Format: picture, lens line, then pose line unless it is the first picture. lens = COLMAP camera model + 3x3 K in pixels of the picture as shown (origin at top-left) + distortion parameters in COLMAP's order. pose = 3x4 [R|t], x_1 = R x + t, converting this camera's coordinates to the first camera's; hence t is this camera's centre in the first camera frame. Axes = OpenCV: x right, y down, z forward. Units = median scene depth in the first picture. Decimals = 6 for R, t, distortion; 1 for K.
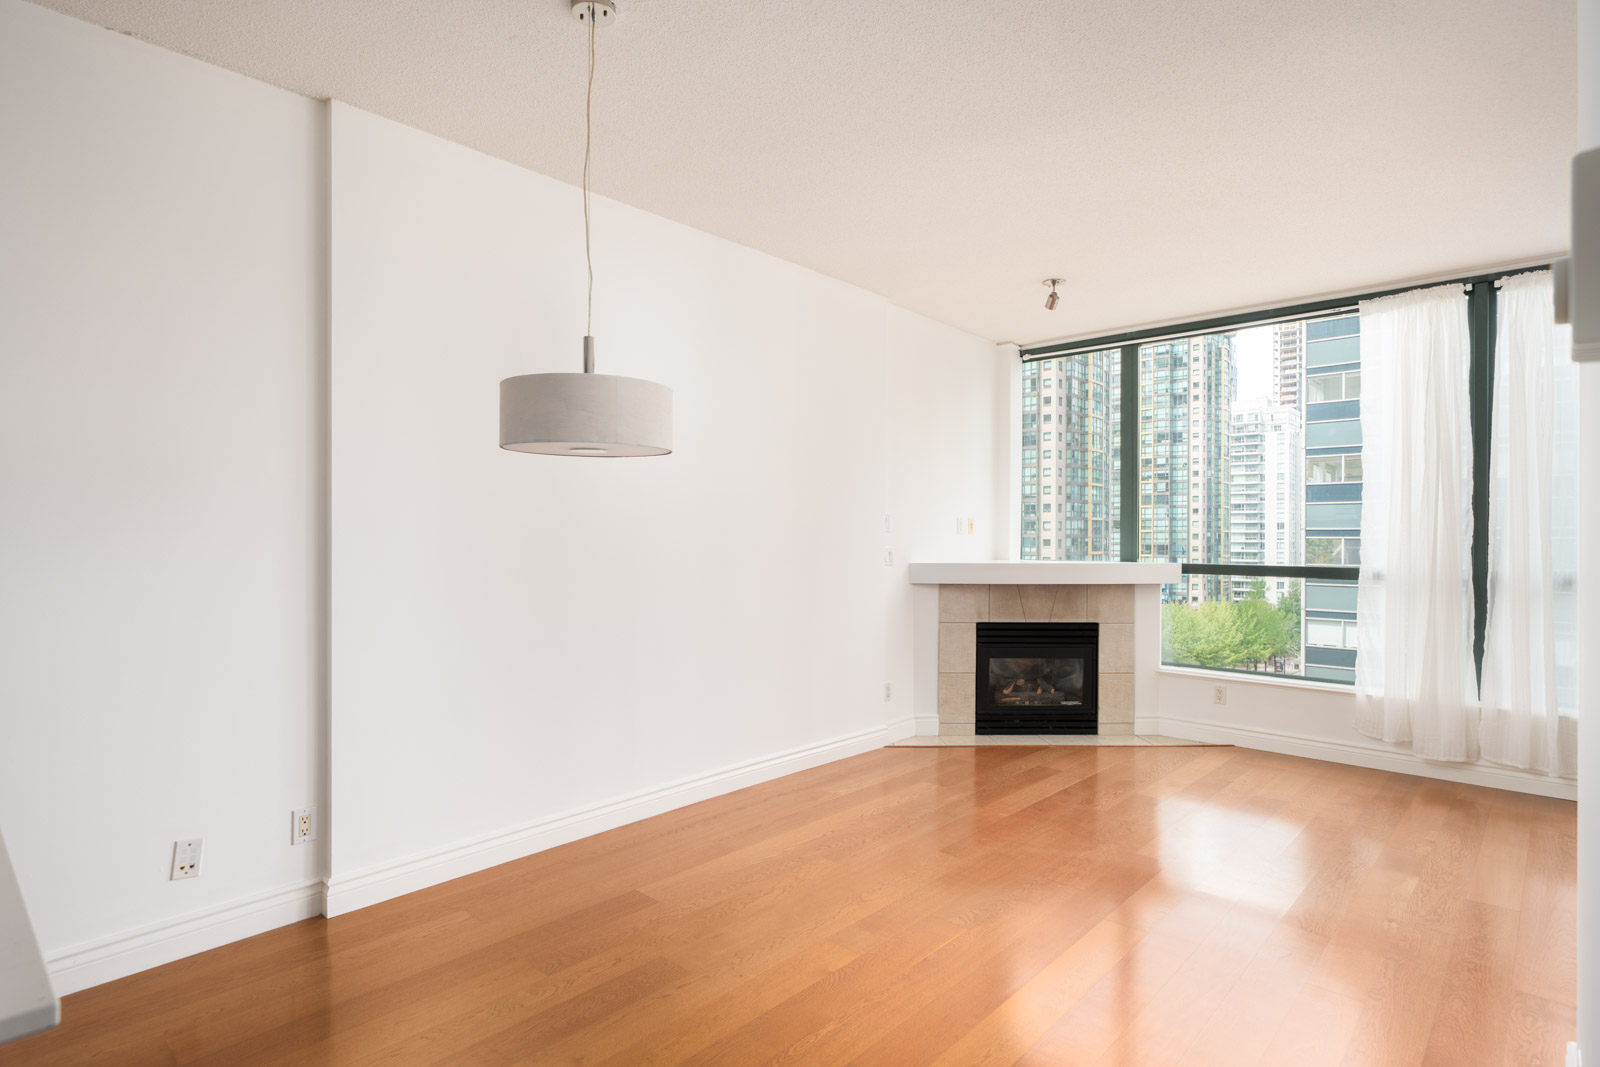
lens RADIAL K [[822.7, 0, 796.4], [0, 822.7, 540.0], [0, 0, 1]] dist [0.000399, -0.000307]
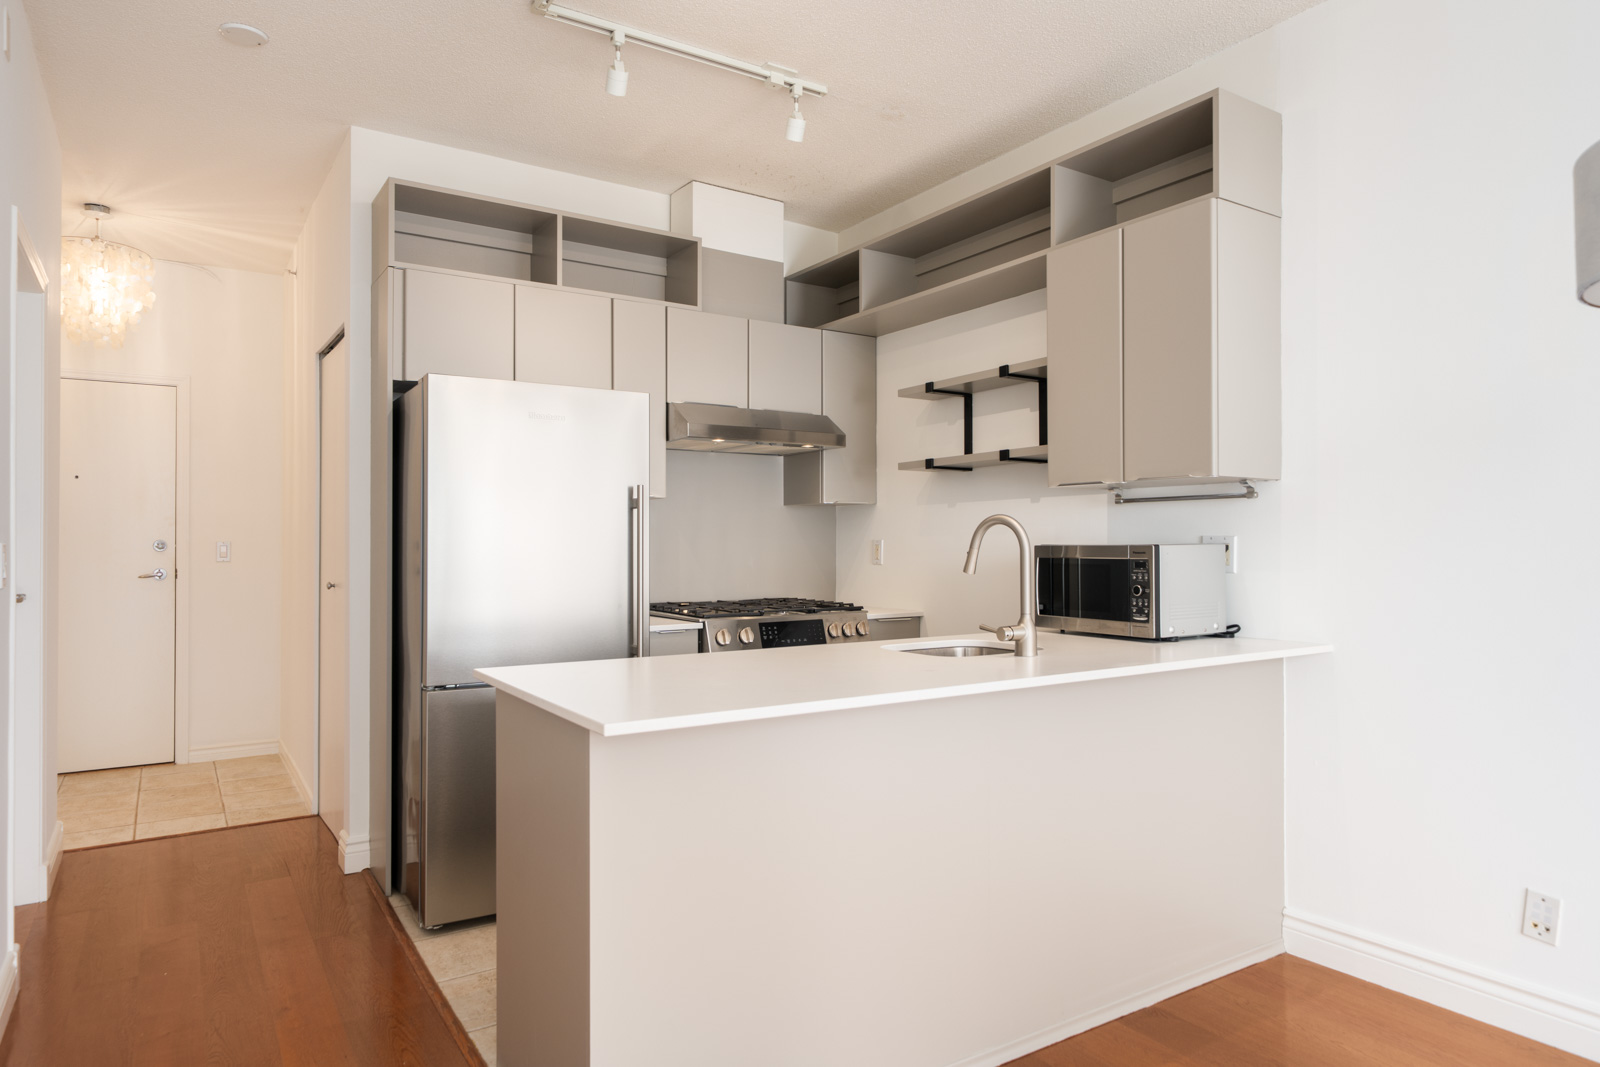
lens RADIAL K [[962.1, 0, 798.6], [0, 962.1, 537.3], [0, 0, 1]] dist [-0.002043, -0.000084]
pose [[-0.245119, -0.004729, -0.969481, 0.149082], [-0.000271, 0.999988, -0.004809, 0.013535], [0.969493, -0.000916, -0.245117, 0.246984]]
